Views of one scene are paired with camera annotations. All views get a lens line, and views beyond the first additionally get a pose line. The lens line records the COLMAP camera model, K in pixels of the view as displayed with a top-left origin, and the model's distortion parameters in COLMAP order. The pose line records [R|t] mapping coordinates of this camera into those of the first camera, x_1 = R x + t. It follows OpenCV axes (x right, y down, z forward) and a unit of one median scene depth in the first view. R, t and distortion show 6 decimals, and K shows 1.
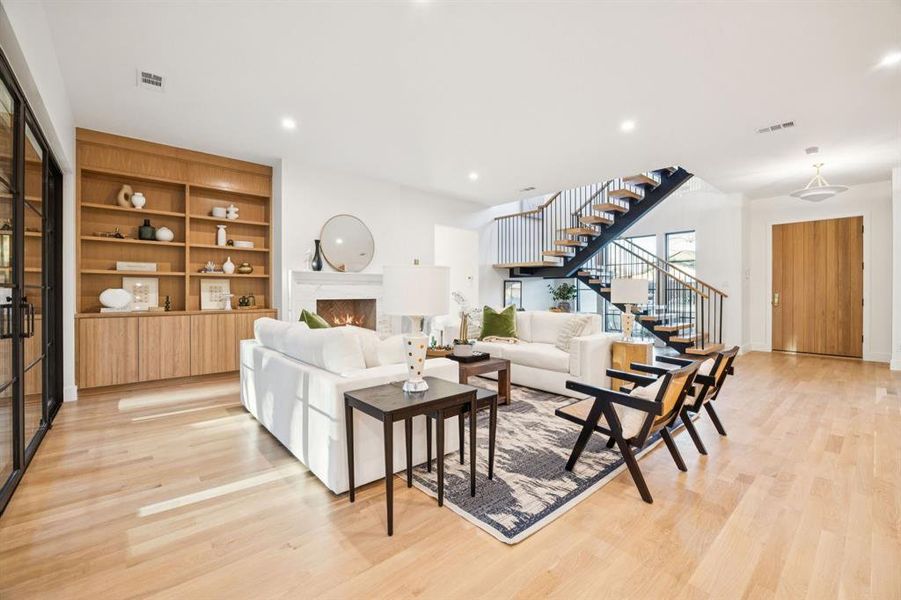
lens RADIAL K [[376.1, 0, 452.8], [0, 376.1, 298.2], [0, 0, 1]] dist [-0.011256, -0.000321]
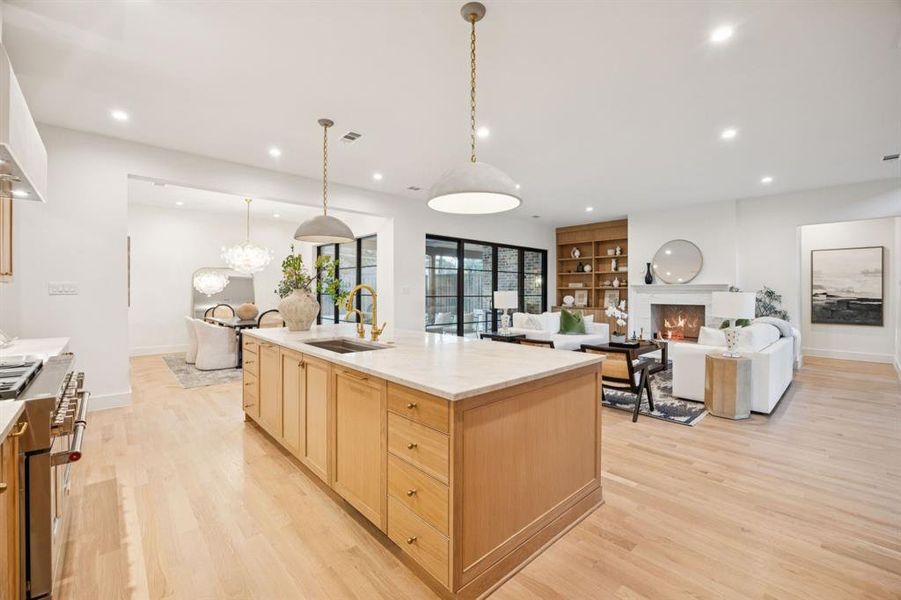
lens RADIAL K [[376.1, 0, 453.5], [0, 376.1, 295.7], [0, 0, 1]] dist [-0.011256, -0.000321]
pose [[0.029353, 0.009443, -0.999525, 1.216409], [-0.024235, 0.999668, 0.008733, -0.025216], [0.999275, 0.023967, 0.029572, 0.229476]]
